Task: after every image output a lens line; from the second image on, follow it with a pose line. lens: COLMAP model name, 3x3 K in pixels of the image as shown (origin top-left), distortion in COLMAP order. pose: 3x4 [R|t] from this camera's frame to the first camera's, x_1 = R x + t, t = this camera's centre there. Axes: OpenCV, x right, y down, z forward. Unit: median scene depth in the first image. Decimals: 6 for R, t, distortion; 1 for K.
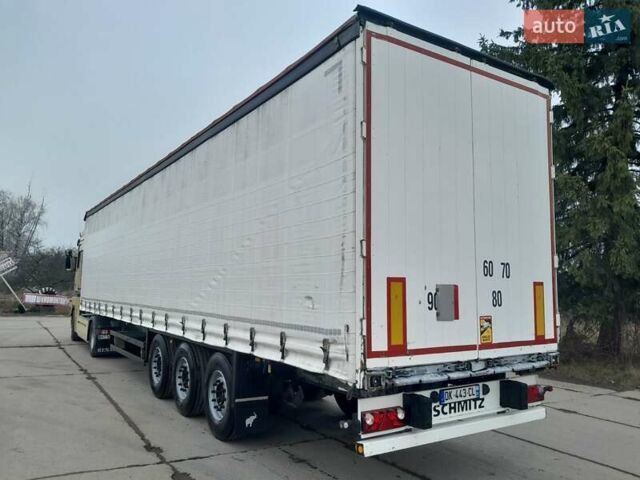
lens RADIAL K [[493.1, 0, 321.1], [0, 493.1, 241.5], [0, 0, 1]] dist [0.050400, -0.002619]
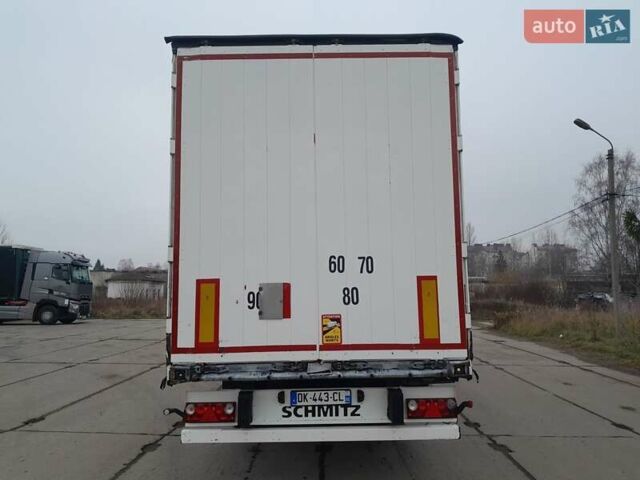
lens RADIAL K [[501.3, 0, 319.5], [0, 501.3, 237.5], [0, 0, 1]] dist [0.131314, -0.001005]
pose [[0.830321, -0.084052, -0.550911, 0.865061], [0.078571, 0.996342, -0.033591, 0.034905], [0.551720, -0.015394, 0.833888, 0.198075]]
